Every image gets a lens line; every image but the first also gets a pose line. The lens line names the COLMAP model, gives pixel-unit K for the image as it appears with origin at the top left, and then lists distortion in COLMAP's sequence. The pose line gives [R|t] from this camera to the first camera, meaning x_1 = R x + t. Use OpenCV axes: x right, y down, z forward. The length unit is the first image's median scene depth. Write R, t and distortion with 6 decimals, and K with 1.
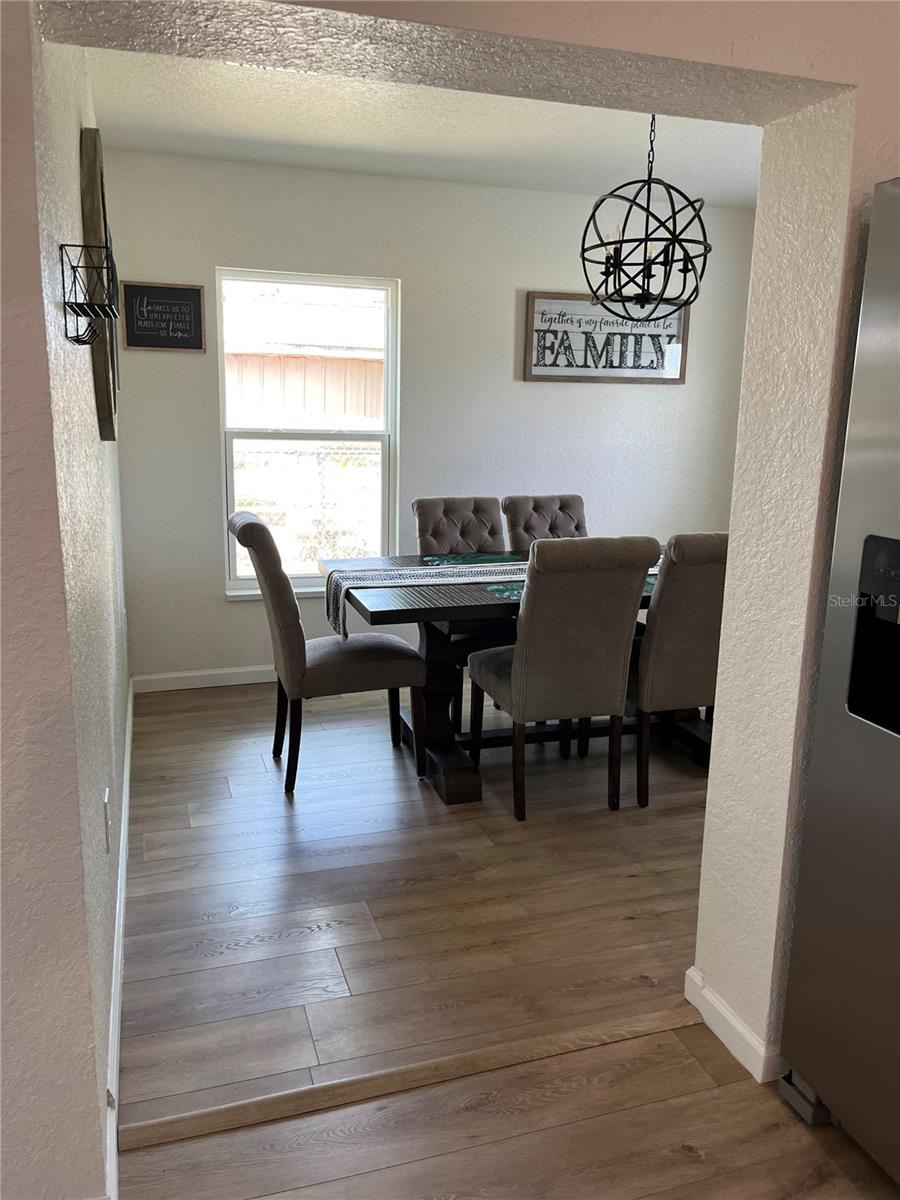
lens RADIAL K [[908.5, 0, 444.3], [0, 908.5, 595.7], [0, 0, 1]] dist [0.059500, -0.081488]
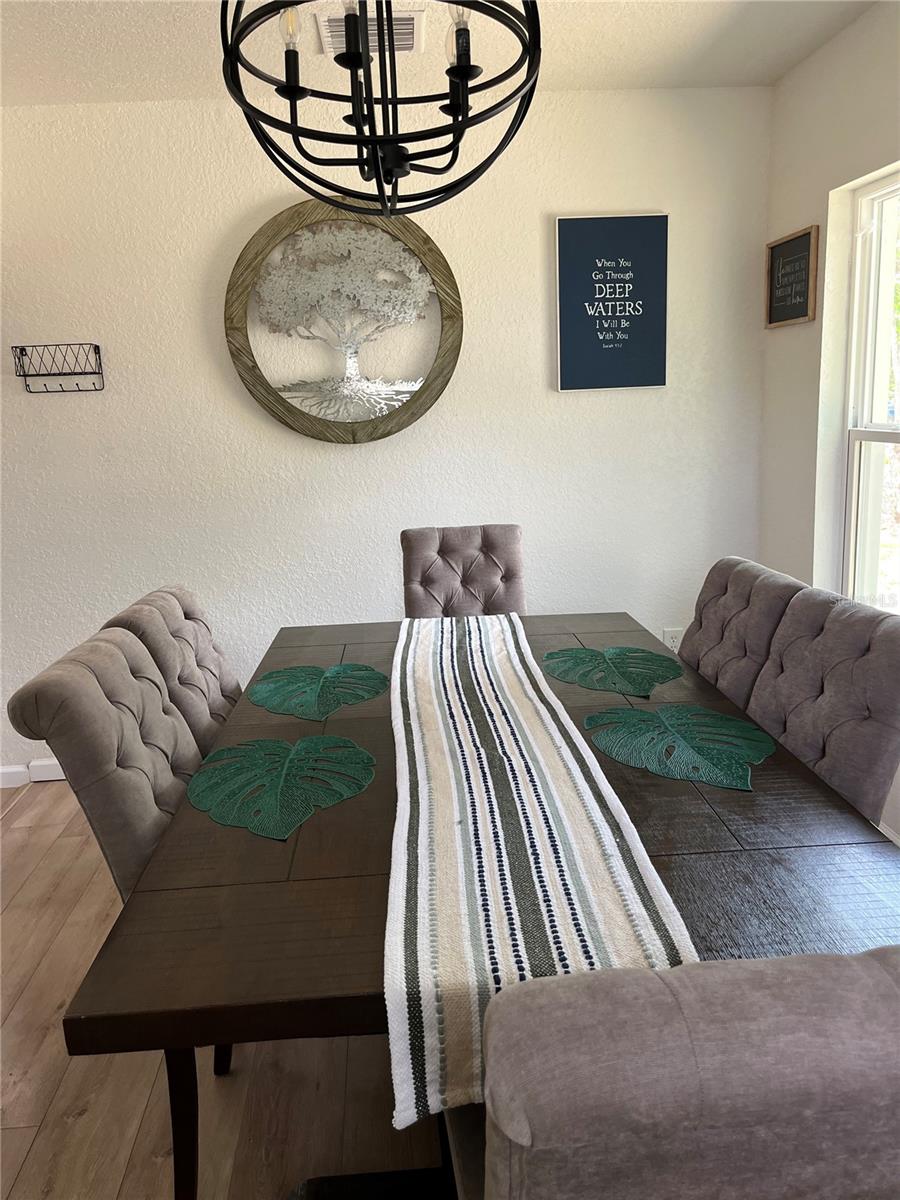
lens RADIAL K [[947.3, 0, 450.0], [0, 947.3, 600.0], [0, 0, 1]] dist [0.056155, -0.088568]
pose [[-0.233489, 0.193804, -0.952850, 0.555968], [-0.160449, 0.958824, 0.234336, -0.175161], [0.959030, 0.207599, -0.192779, 0.875714]]
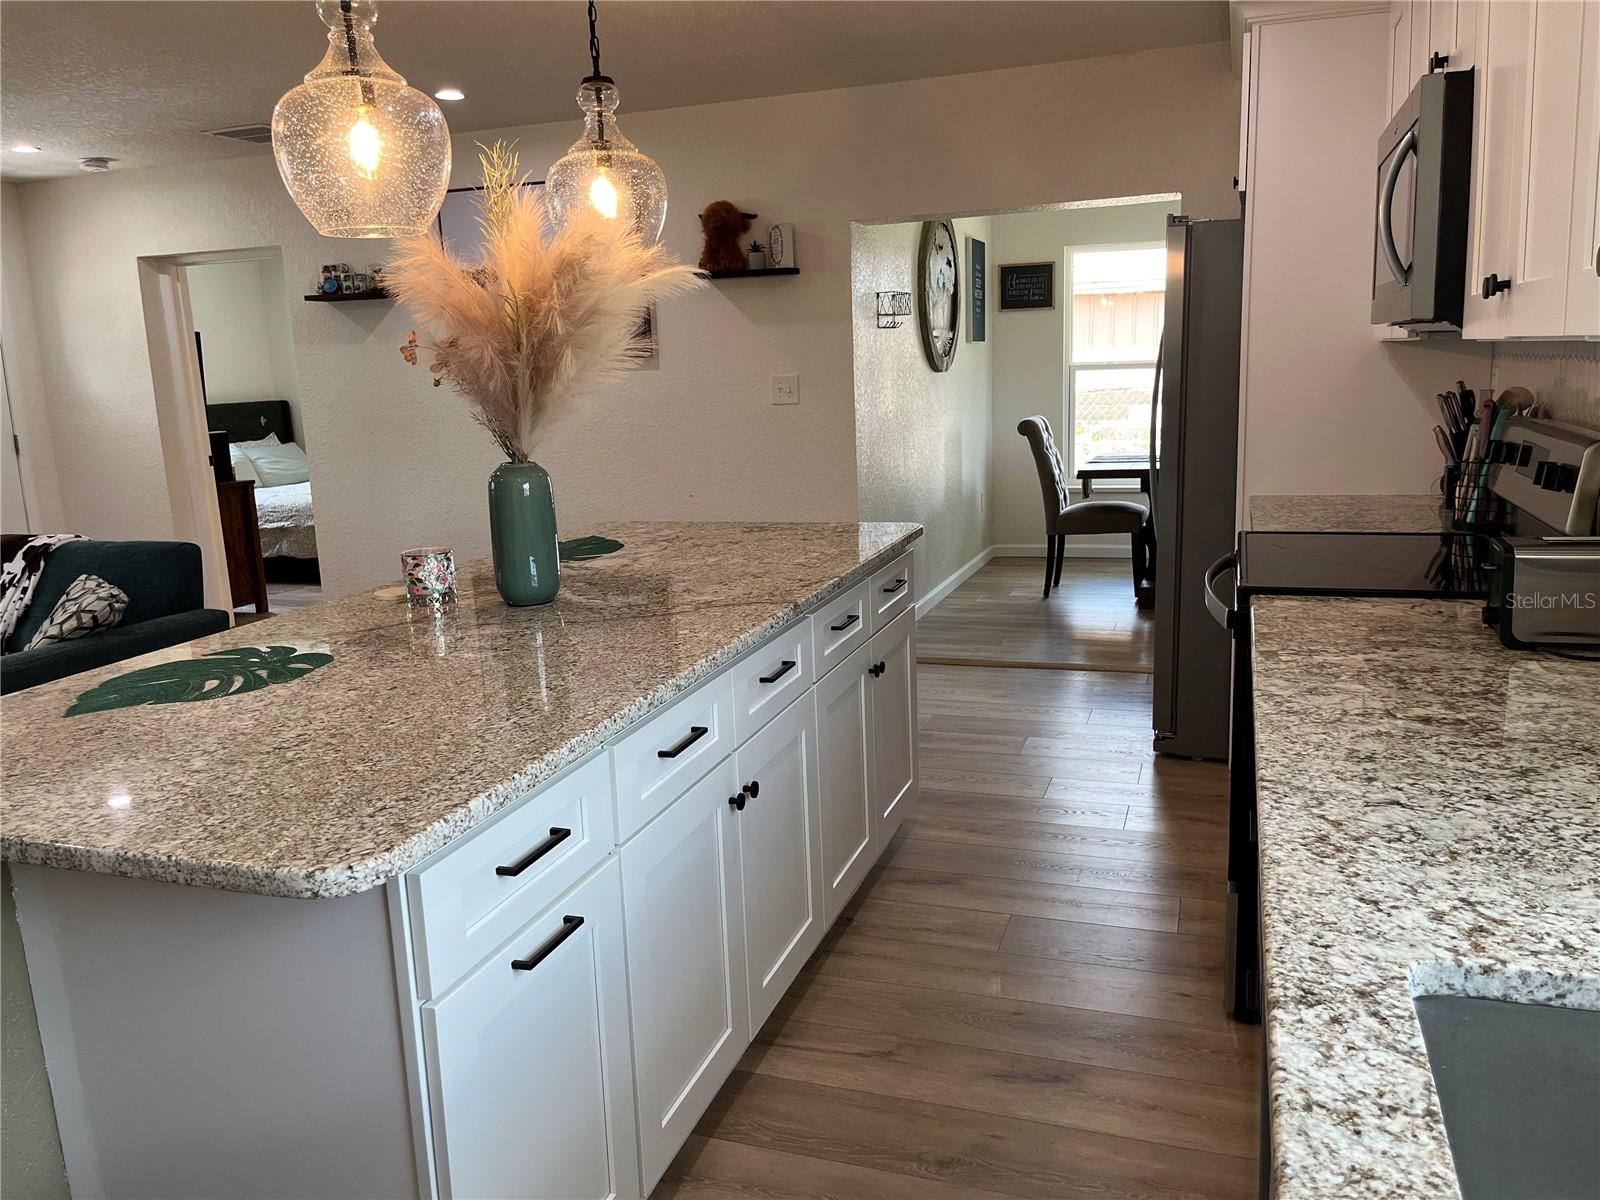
lens RADIAL K [[1211.4, 0, 798.0], [0, 1211.4, 591.3], [0, 0, 1]] dist [0.059500, -0.081488]
pose [[0.794608, 0.068047, -0.603297, 0.551824], [-0.072507, 0.997223, 0.016979, 0.153192], [0.602777, 0.030252, 0.797336, -0.674469]]
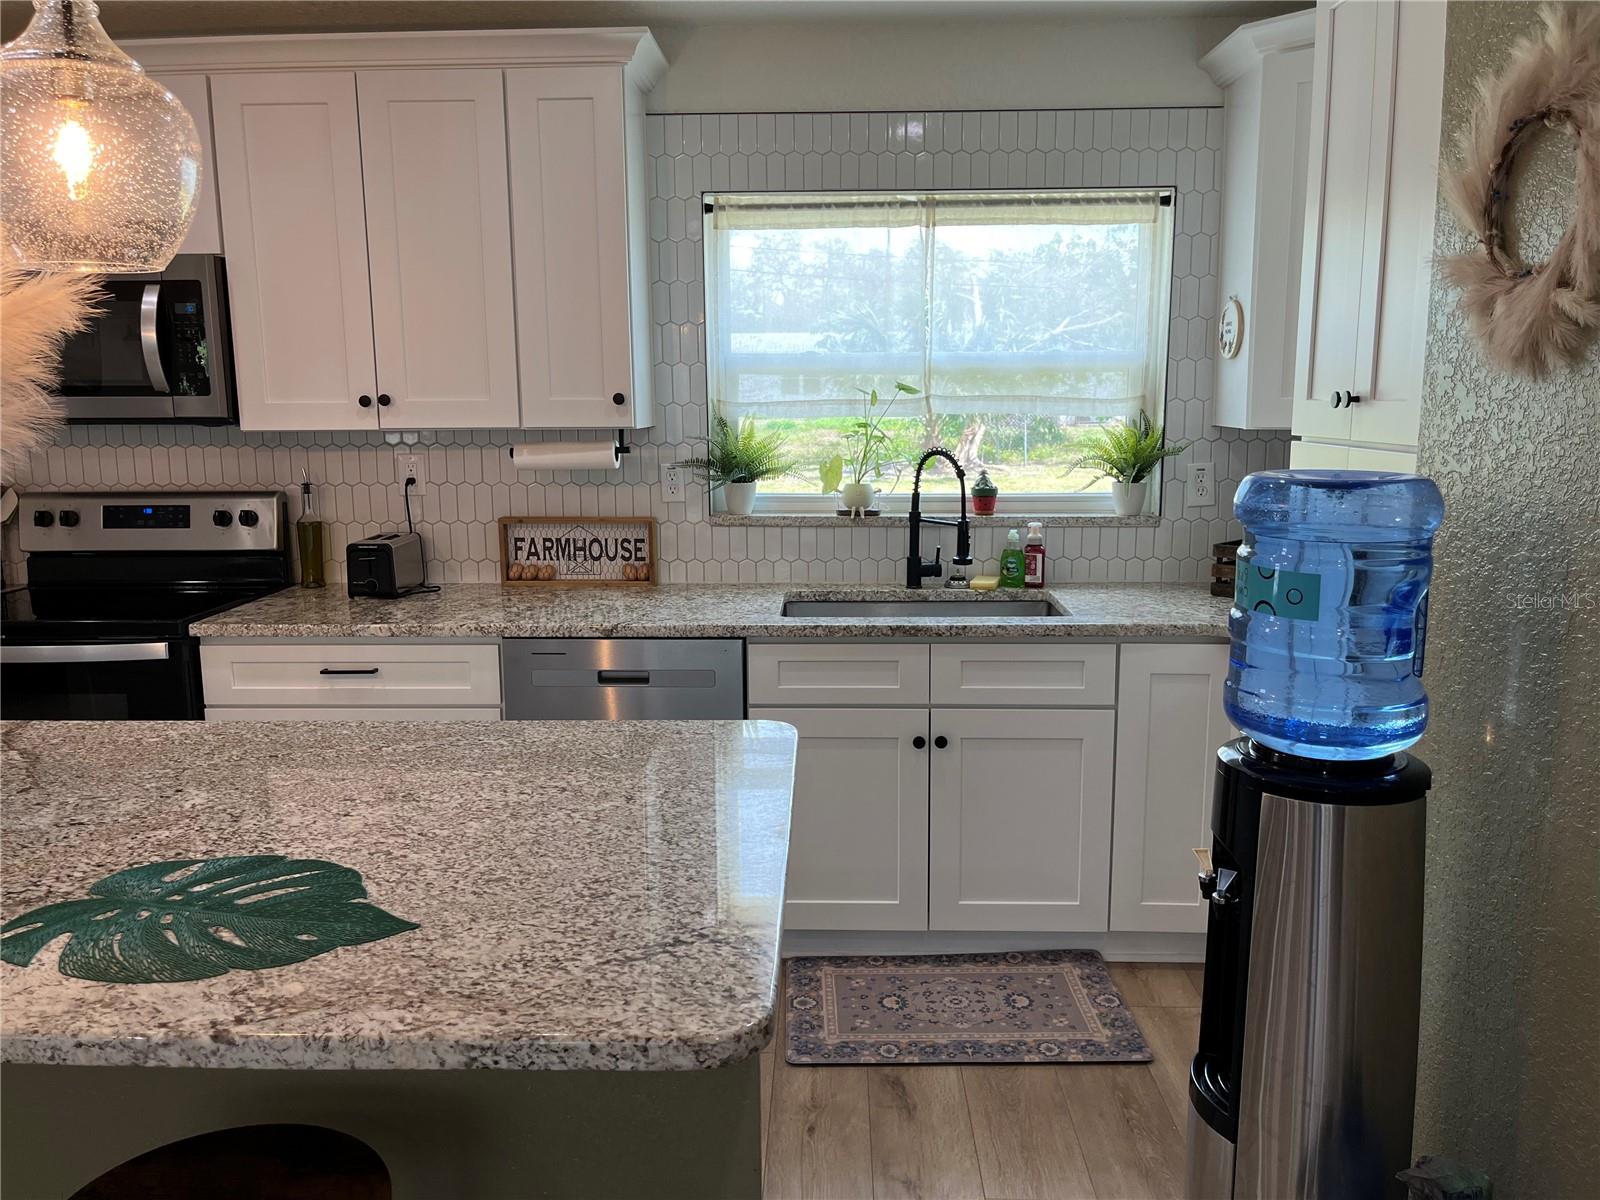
lens RADIAL K [[1213.3, 0, 796.1], [0, 1213.3, 589.0], [0, 0, 1]] dist [0.074212, -0.110764]
pose [[0.341377, -0.169514, 0.924514, -0.122280], [0.205146, 0.973327, 0.102713, 0.129455], [-0.917266, 0.154597, 0.367047, -0.697639]]
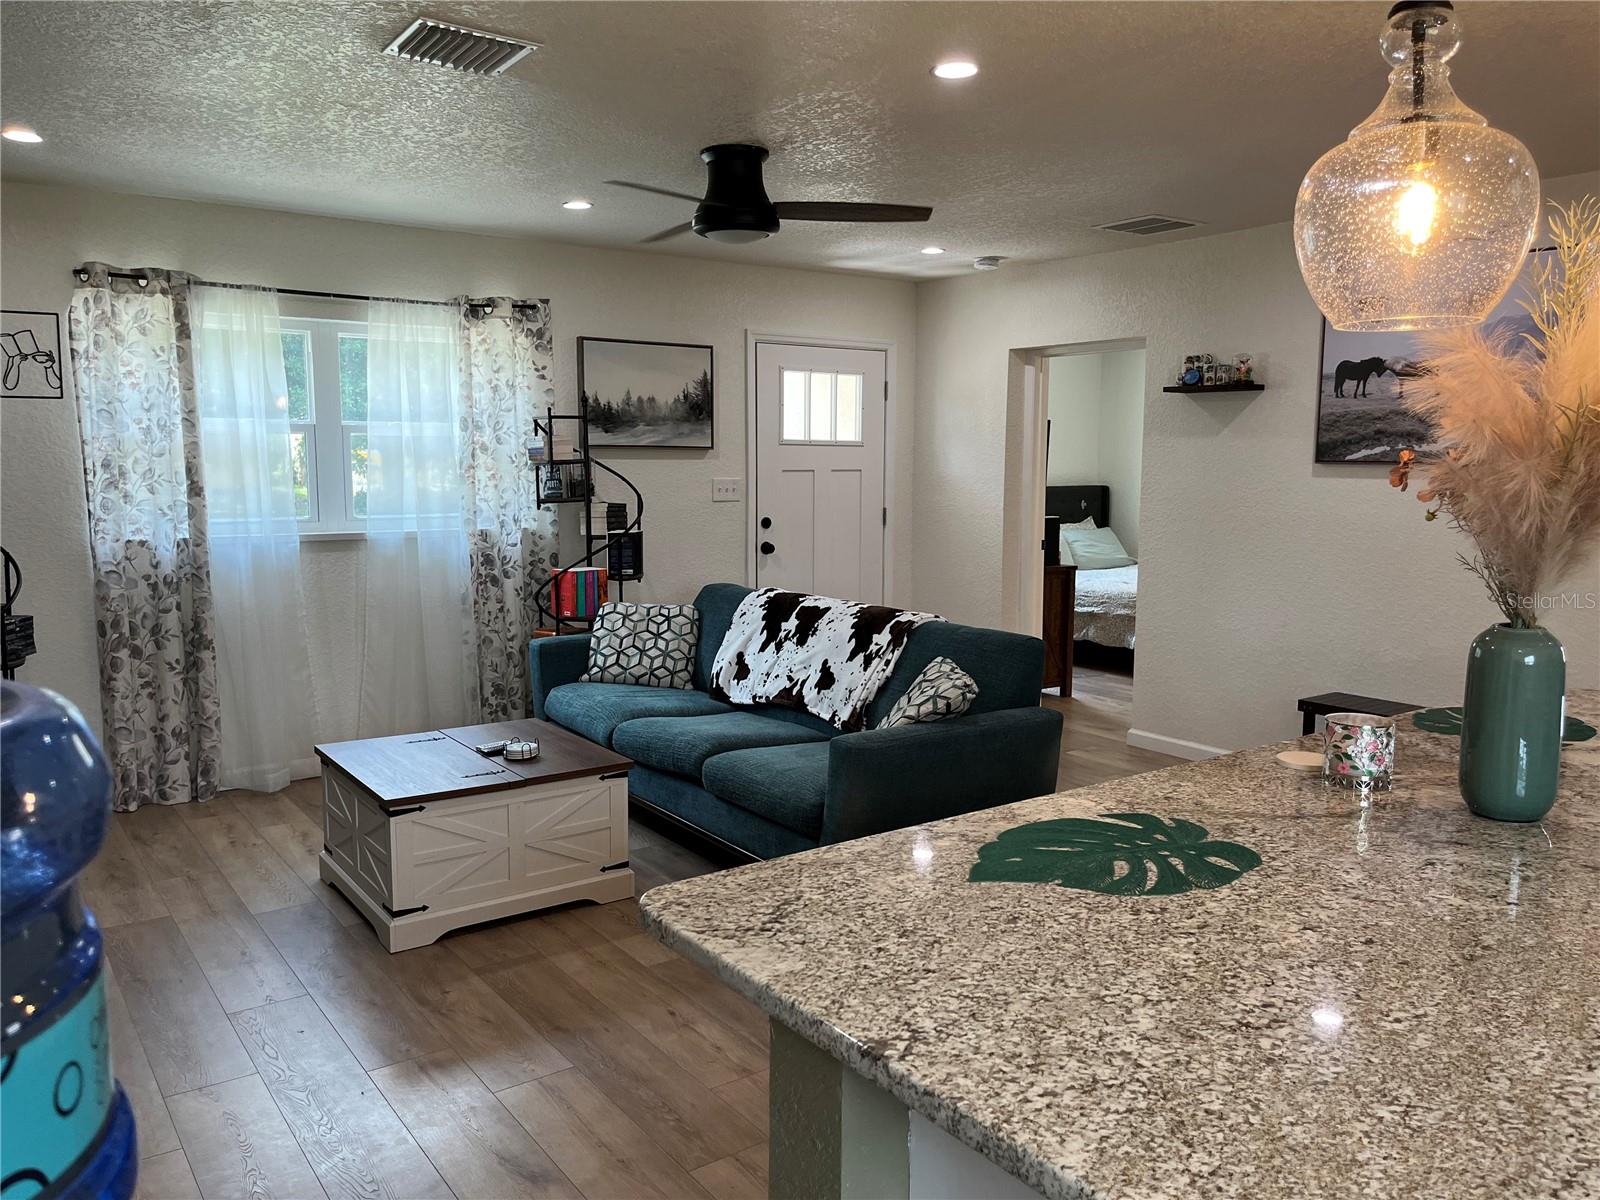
lens RADIAL K [[1211.7, 0, 821.2], [0, 1211.7, 602.4], [0, 0, 1]] dist [0.060010, -0.075832]
pose [[0.314319, 0.101951, -0.943827, 0.423426], [-0.194383, 0.980063, 0.041130, 0.133861], [0.929203, 0.170536, 0.327870, -0.664695]]
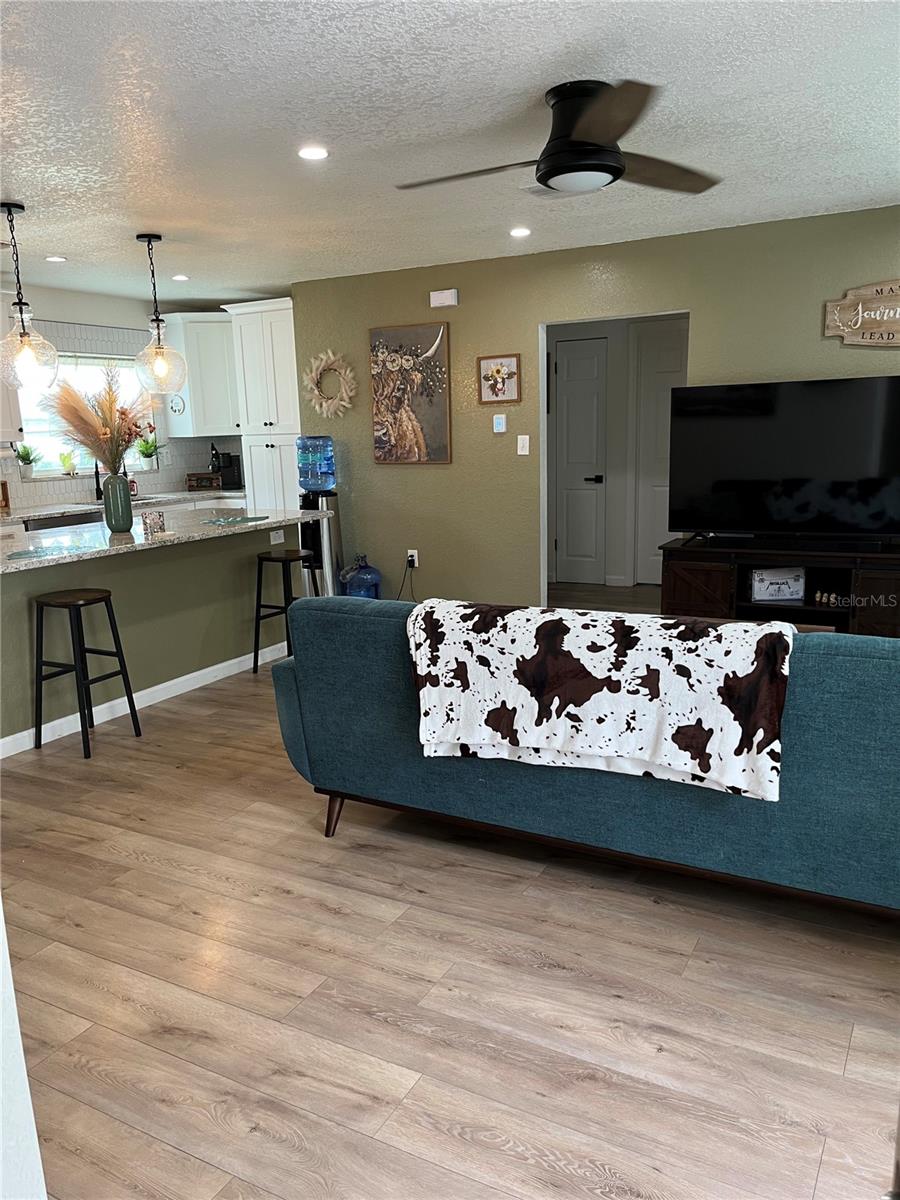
lens RADIAL K [[910.0, 0, 438.4], [0, 910.0, 611.9], [0, 0, 1]] dist [0.074212, -0.110764]
pose [[-0.676286, -0.143298, 0.722567, -0.952115], [0.173206, 0.922463, 0.345053, -0.044492], [-0.715987, 0.358507, -0.599029, 0.126223]]
